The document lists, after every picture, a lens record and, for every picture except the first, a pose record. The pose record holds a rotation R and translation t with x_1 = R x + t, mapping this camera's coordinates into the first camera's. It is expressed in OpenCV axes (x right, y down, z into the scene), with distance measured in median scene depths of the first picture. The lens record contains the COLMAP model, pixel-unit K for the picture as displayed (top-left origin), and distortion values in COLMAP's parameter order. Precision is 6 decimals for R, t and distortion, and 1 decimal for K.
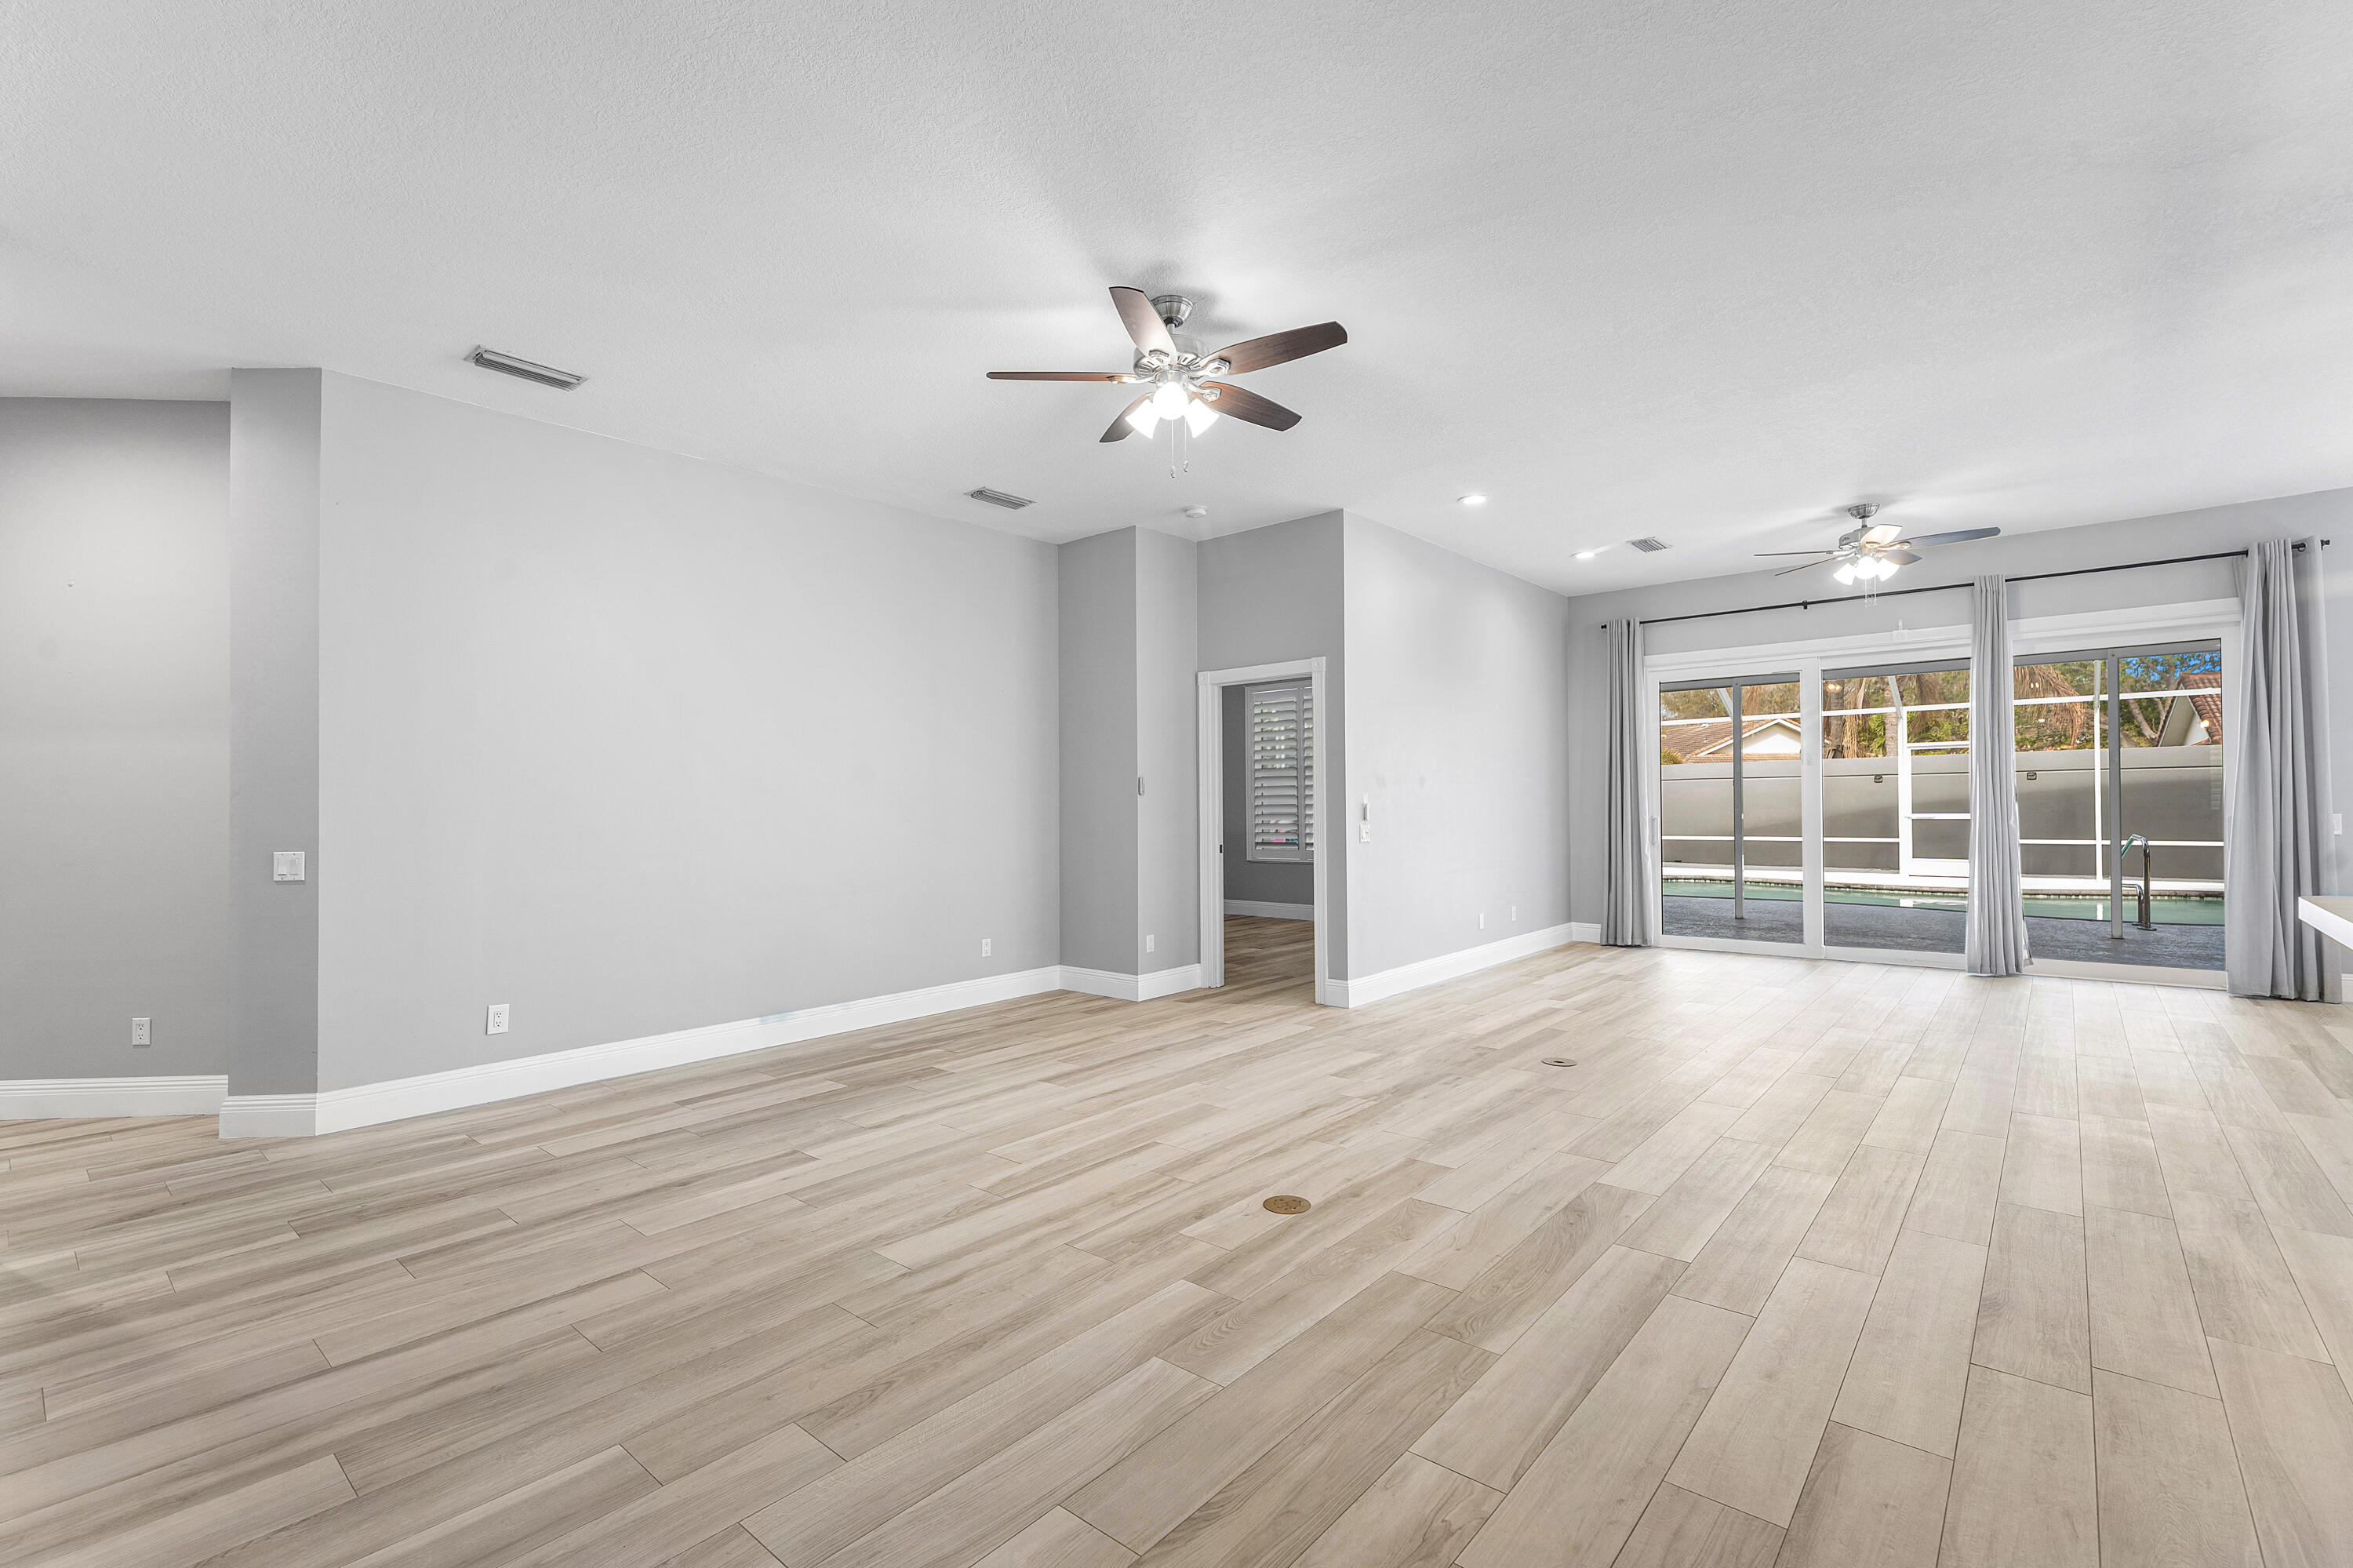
lens RADIAL K [[1044.1, 0, 1148.5], [0, 1044.1, 793.1], [0, 0, 1]] dist [0.002837, -0.002338]
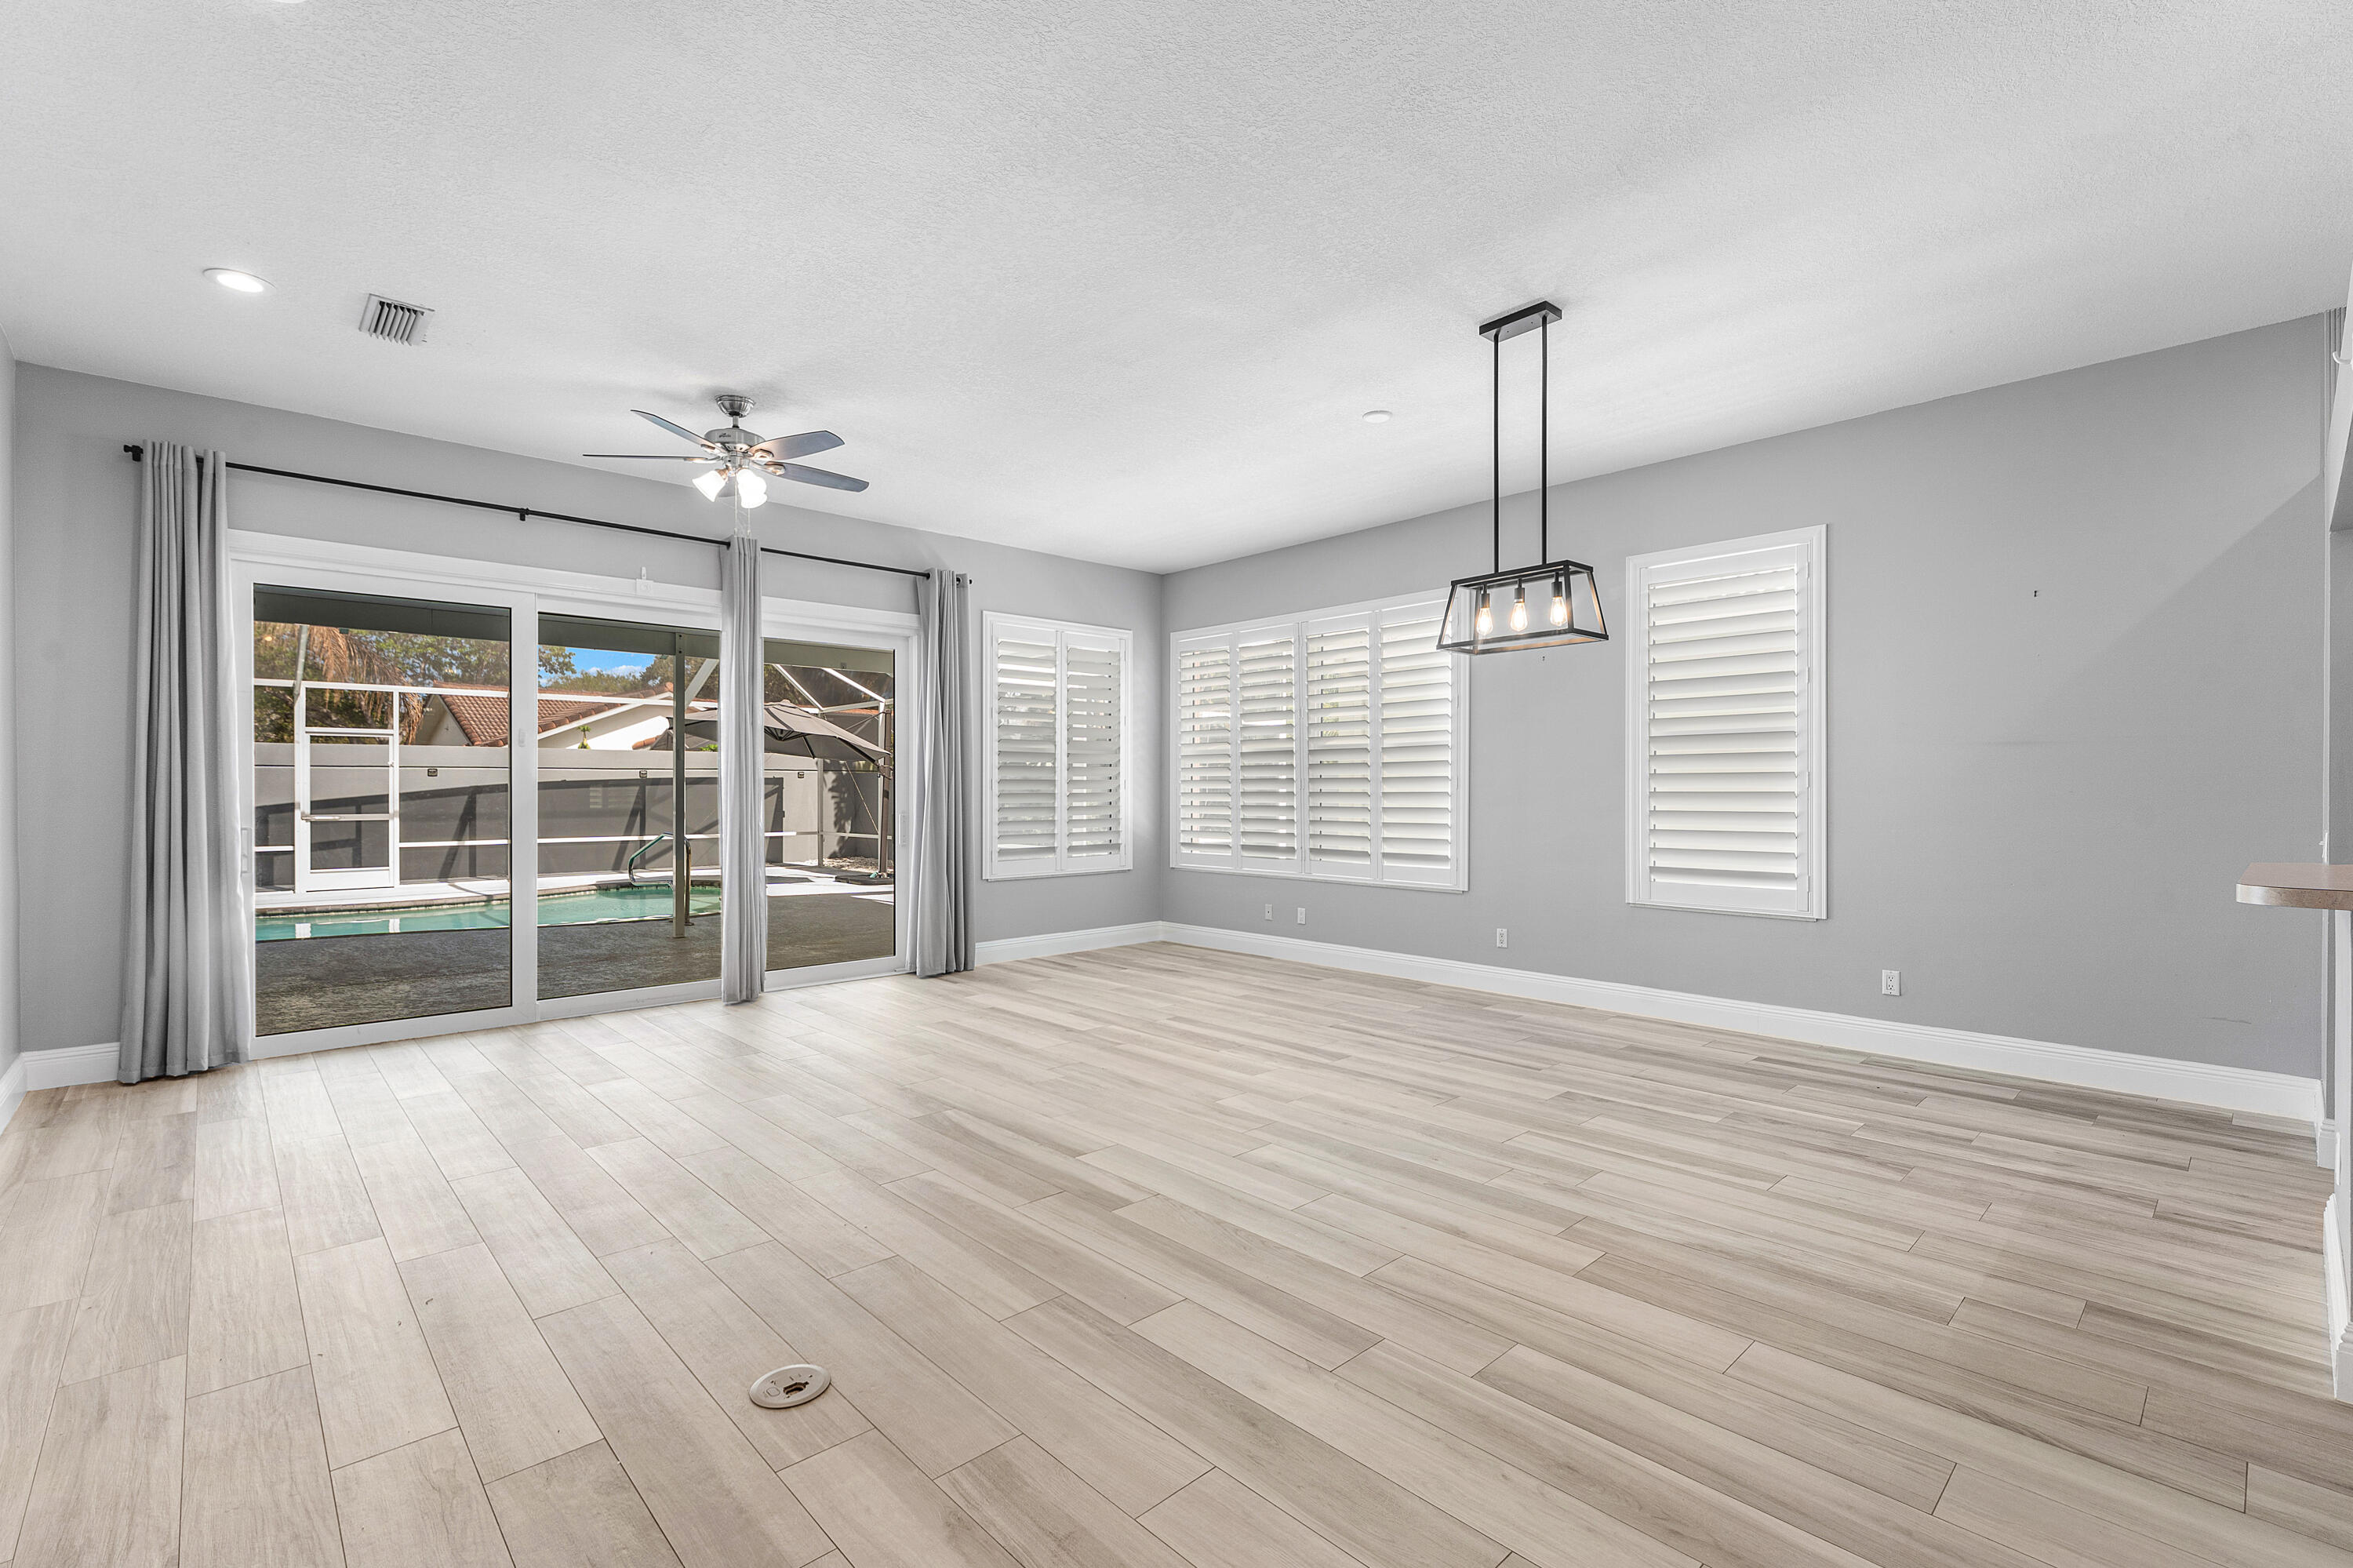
lens RADIAL K [[1044.1, 0, 1182.3], [0, 1044.1, 803.4], [0, 0, 1]] dist [0.002837, -0.002338]
pose [[0.095439, 0.000729, 0.995435, -0.027893], [-0.009280, 0.999957, 0.000157, 0.011562], [-0.995392, -0.009253, 0.095442, 0.822791]]
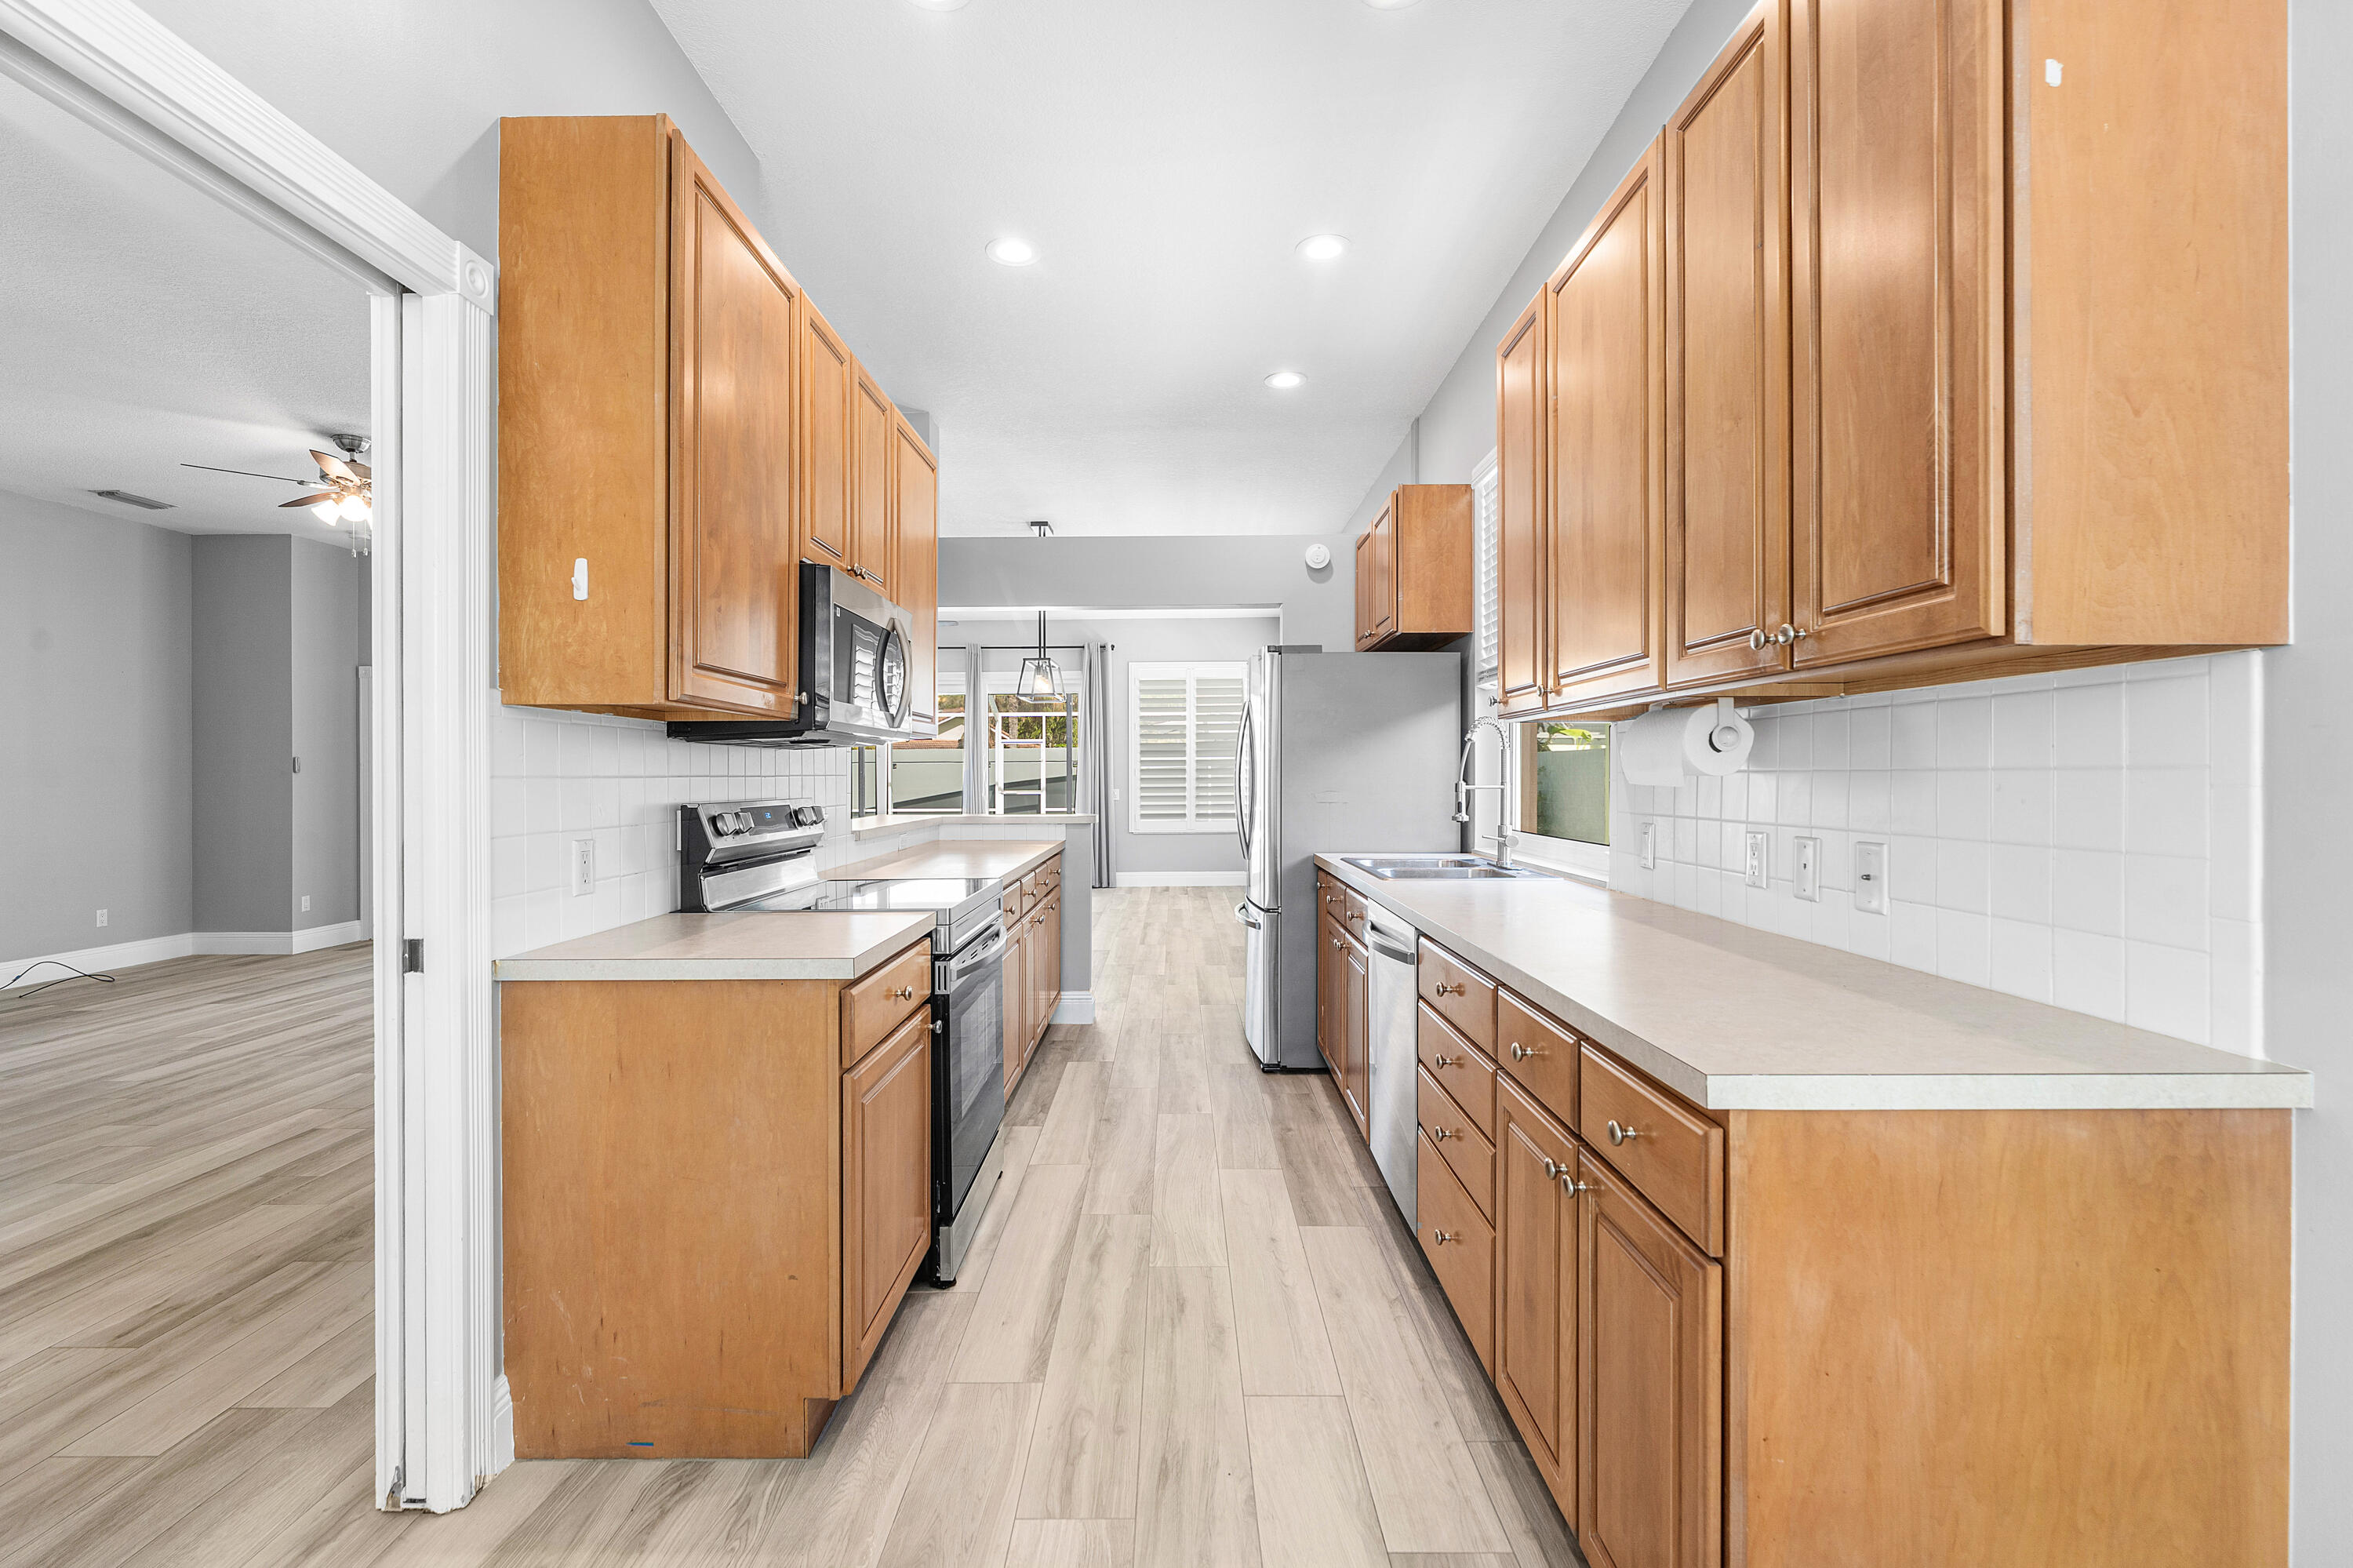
lens RADIAL K [[1044.1, 0, 1193.2], [0, 1044.1, 789.4], [0, 0, 1]] dist [0.002837, -0.002338]
pose [[0.737136, -0.000552, 0.675744, -0.075801], [-0.007772, 0.999927, 0.009295, 0.003560], [-0.675700, -0.012103, 0.737078, -0.672731]]
